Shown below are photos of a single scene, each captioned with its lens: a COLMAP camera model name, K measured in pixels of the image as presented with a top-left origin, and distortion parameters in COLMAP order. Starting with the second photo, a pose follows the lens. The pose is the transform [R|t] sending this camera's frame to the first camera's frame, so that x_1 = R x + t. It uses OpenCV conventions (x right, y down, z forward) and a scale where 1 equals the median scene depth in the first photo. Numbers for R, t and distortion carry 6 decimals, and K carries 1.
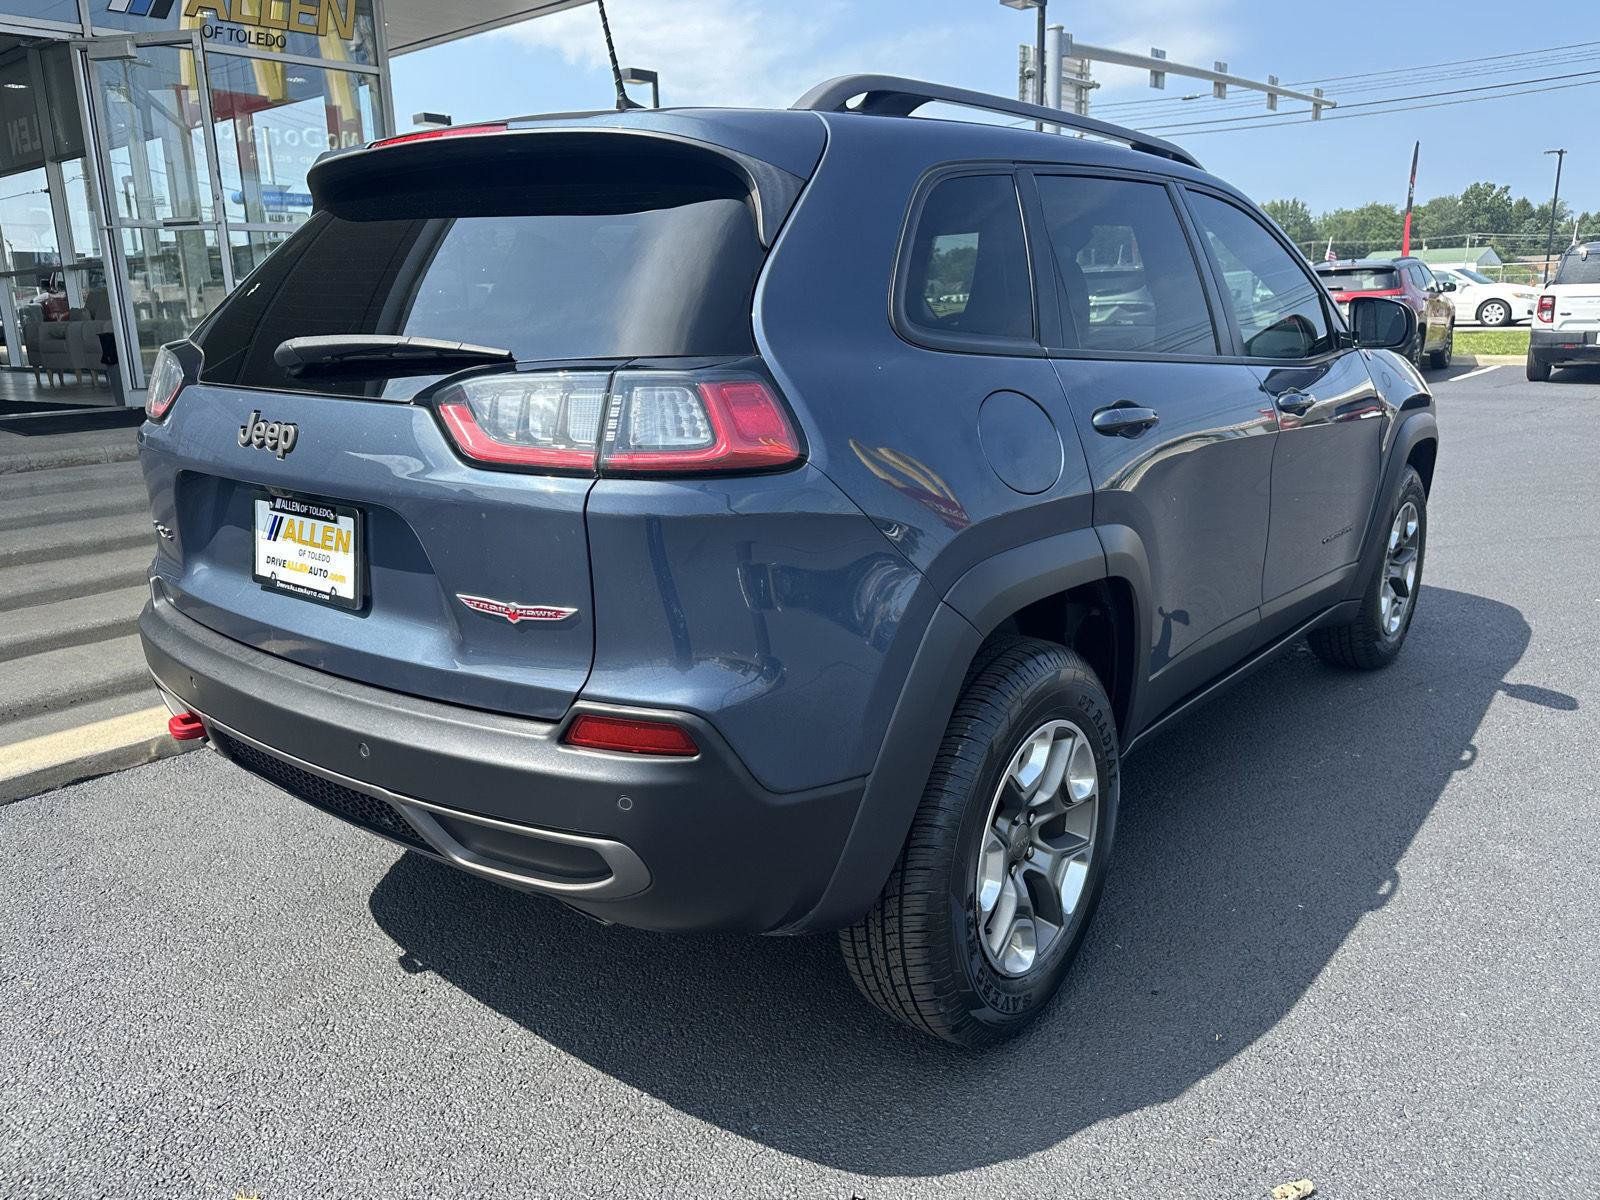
lens RADIAL K [[1230.0, 0, 809.0], [0, 1230.0, 611.6], [0, 0, 1]] dist [0.010101, -0.010687]
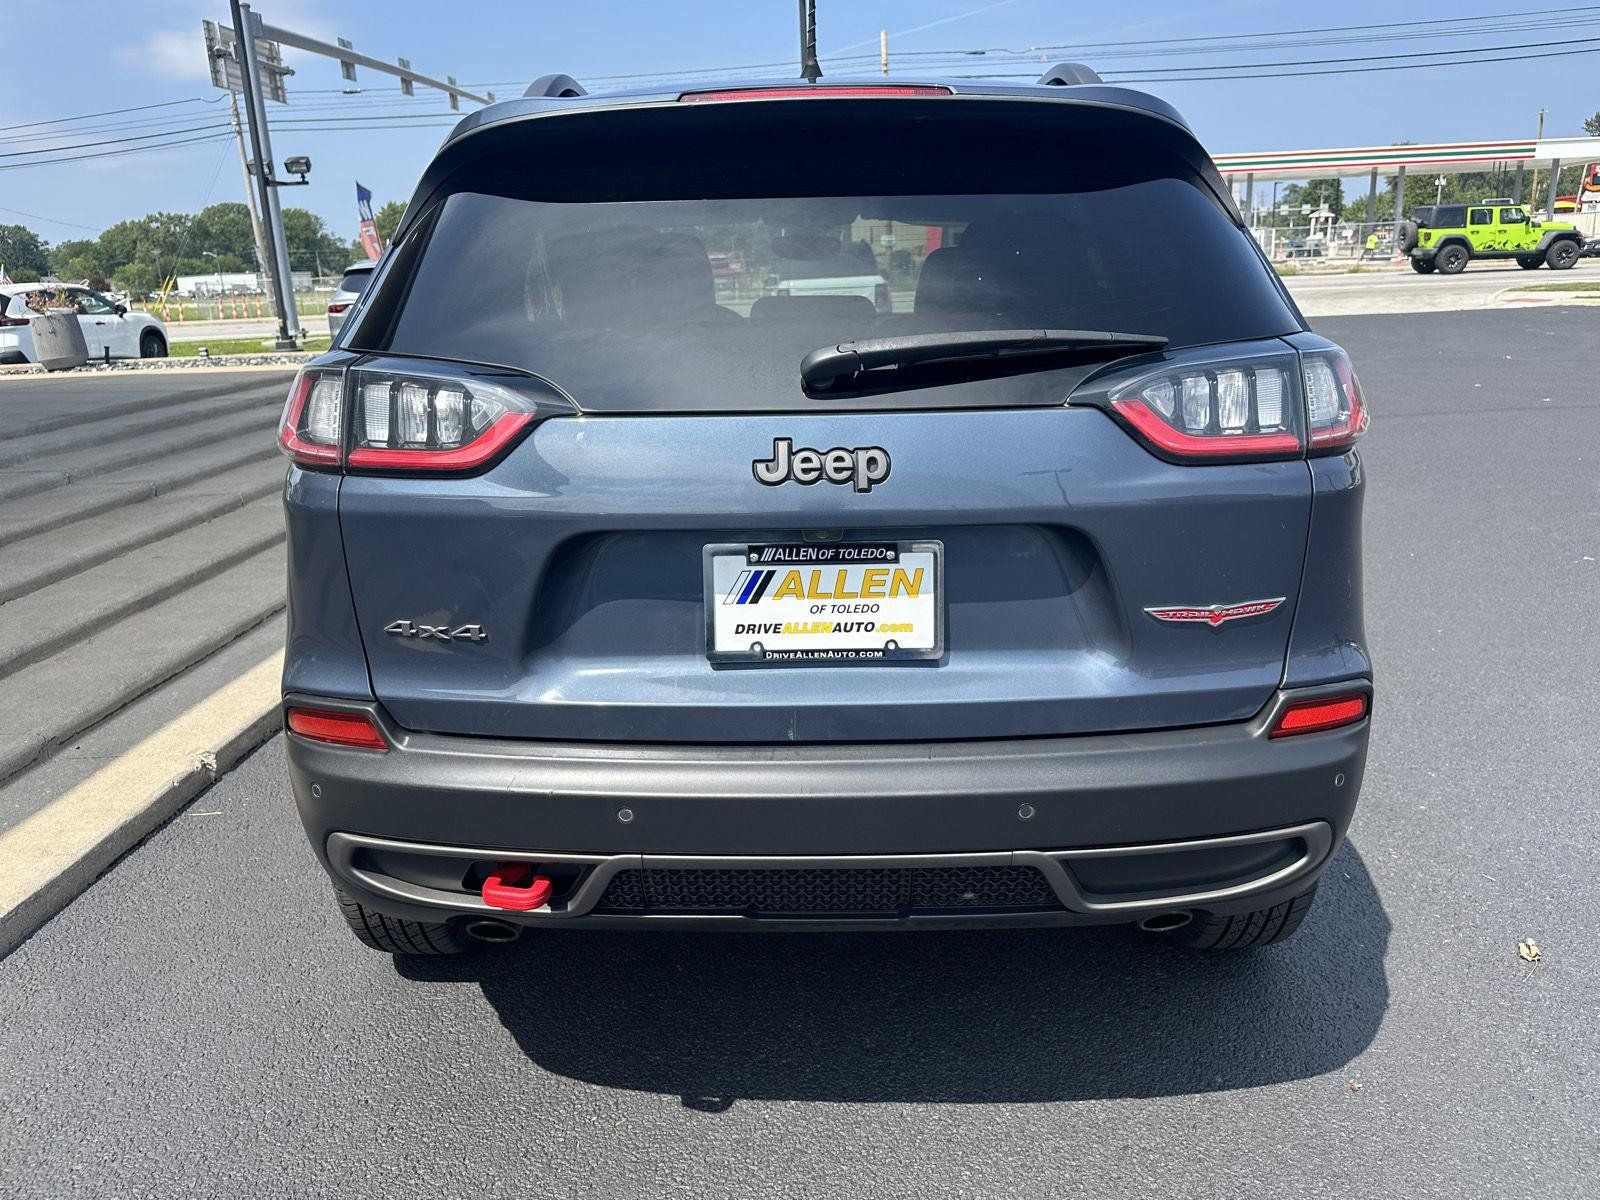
lens RADIAL K [[1211.8, 0, 806.1], [0, 1211.8, 614.7], [0, 0, 1]] dist [0.066983, -0.083717]
pose [[0.791536, -0.176303, 0.585140, -0.783284], [0.173381, 0.982925, 0.061619, -0.083739], [-0.586012, 0.052678, 0.808588, 0.320195]]
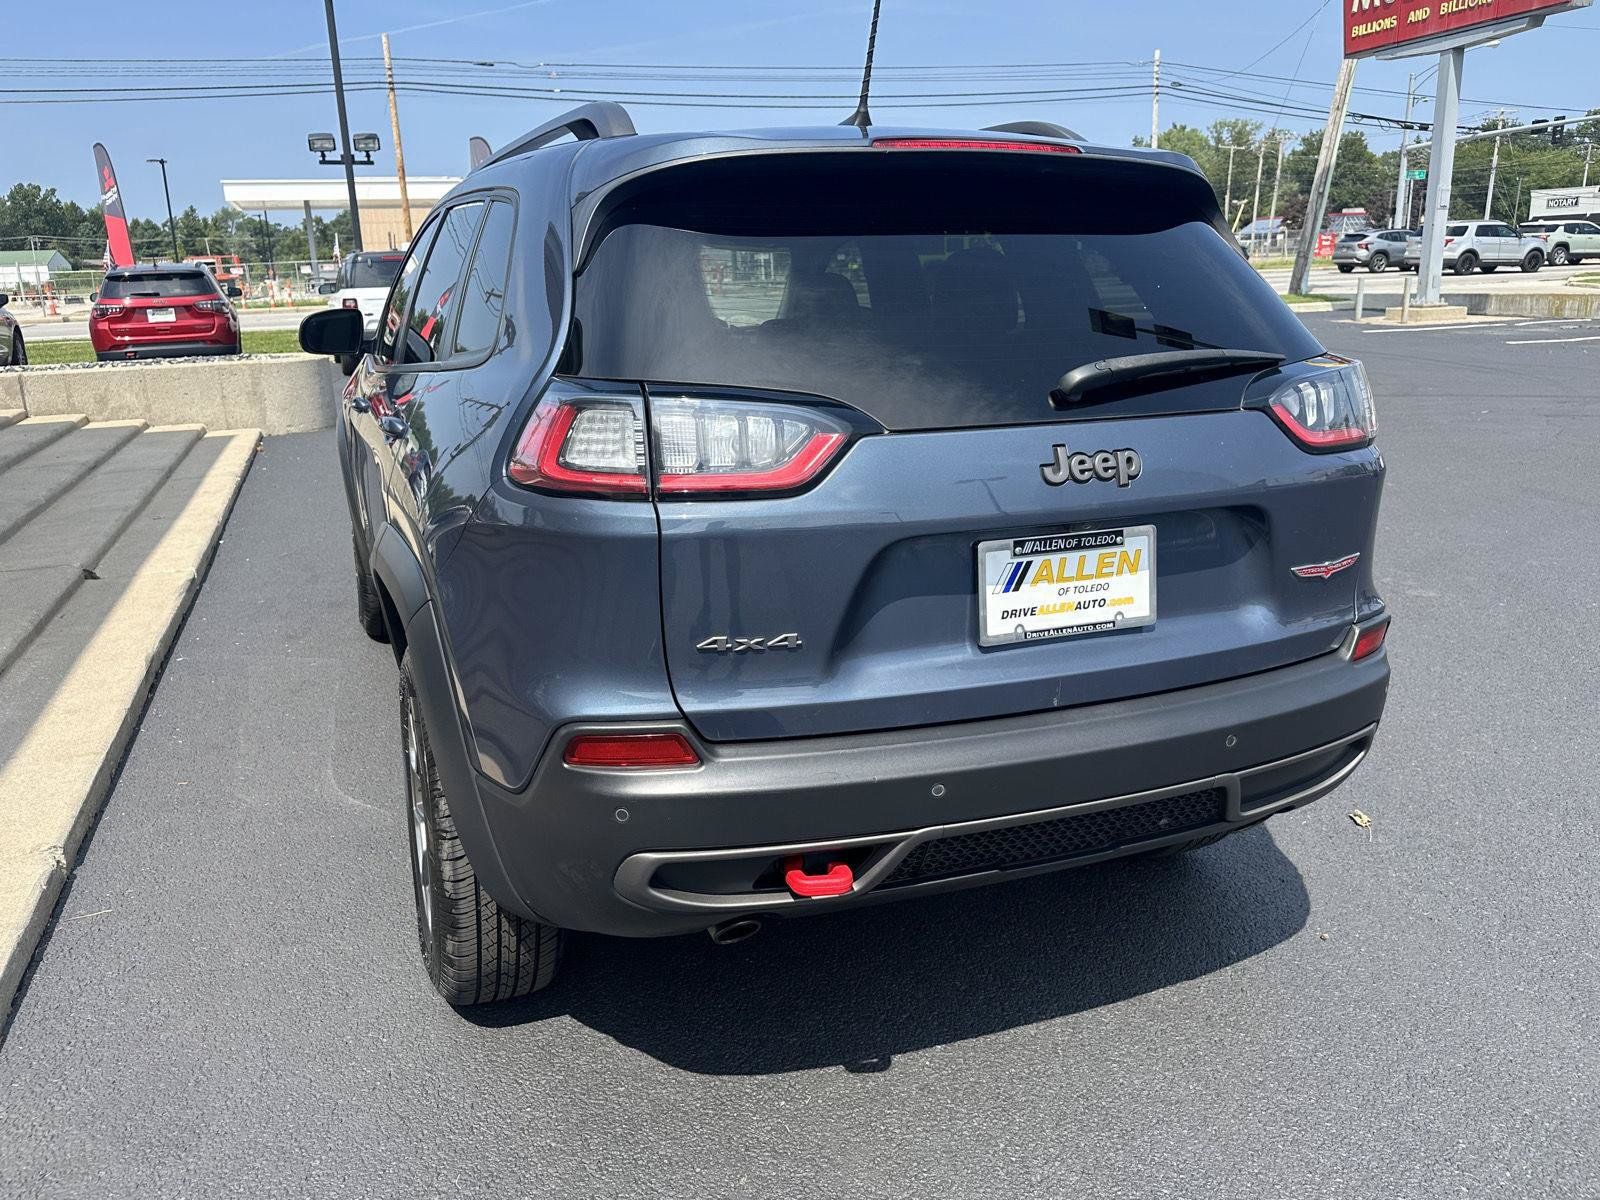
lens RADIAL K [[1212.7, 0, 803.5], [0, 1212.7, 607.5], [0, 0, 1]] dist [0.007844, -0.006453]
pose [[0.509972, -0.228742, 0.829220, -1.131937], [0.230117, 0.965139, 0.124714, -0.173632], [-0.828840, 0.127217, 0.544831, 0.588838]]
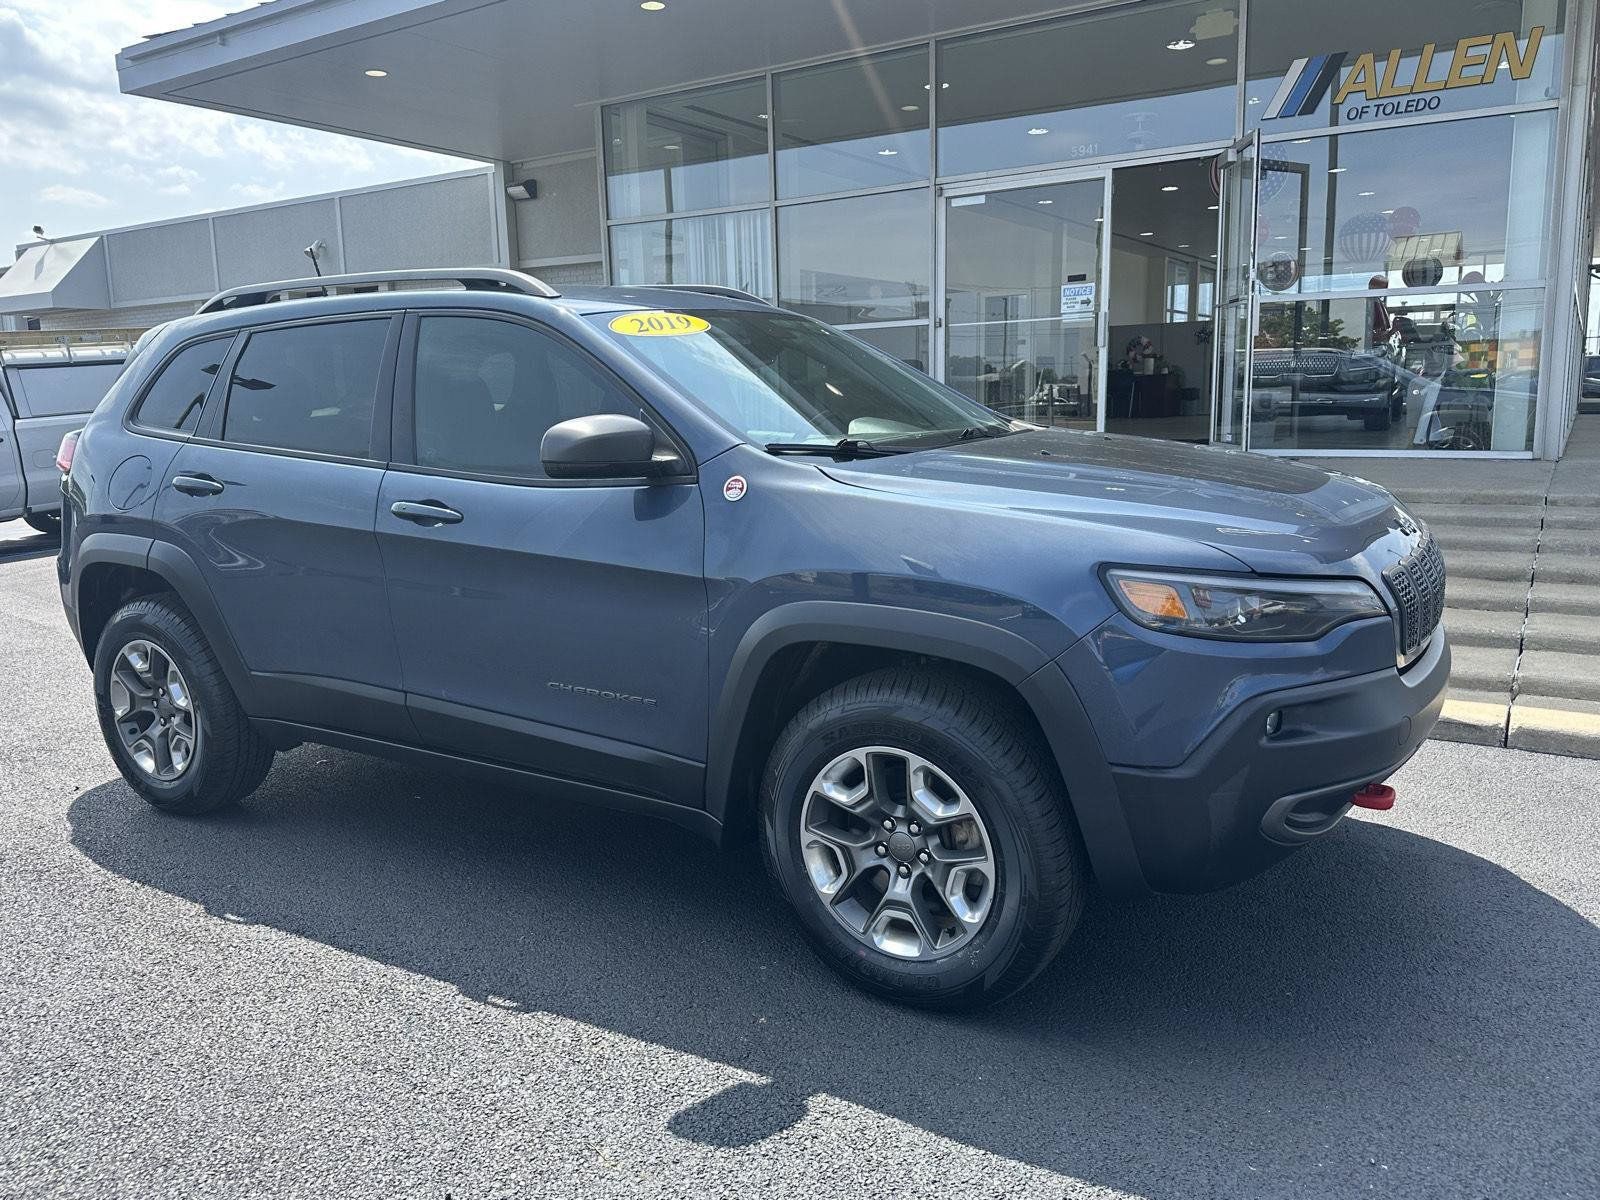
lens RADIAL K [[1282.6, 0, 756.2], [0, 1282.6, 576.7], [0, 0, 1]] dist [0.001703, -0.005230]
pose [[0.068440, 0.165036, -0.983910, 2.054420], [-0.223595, 0.963672, 0.146089, -0.466713], [0.972276, 0.209999, 0.102855, 1.613417]]
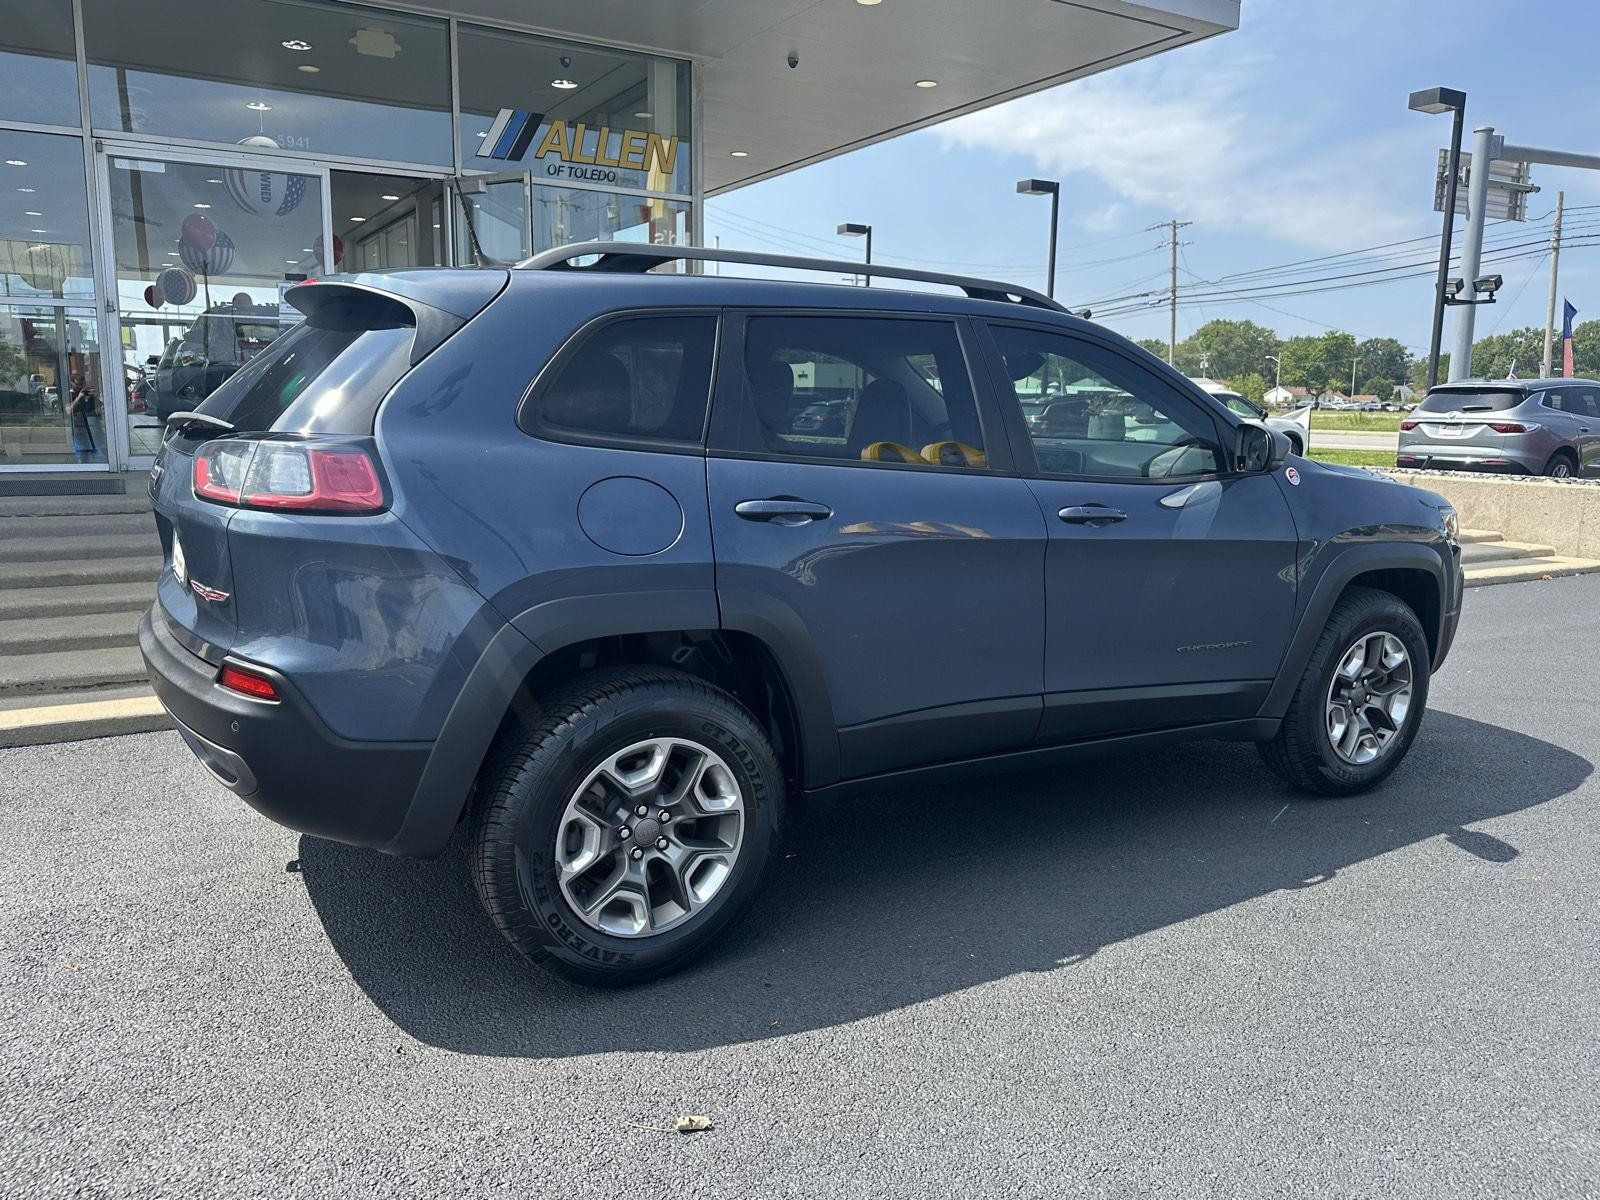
lens RADIAL K [[1238.5, 0, 823.4], [0, 1238.5, 624.6], [0, 0, 1]] dist [0.016895, -0.016076]
pose [[0.938622, 0.101900, -0.329553, 0.748873], [-0.123494, 0.991315, -0.045209, 0.010449], [0.322084, 0.083132, 0.943054, -0.155050]]
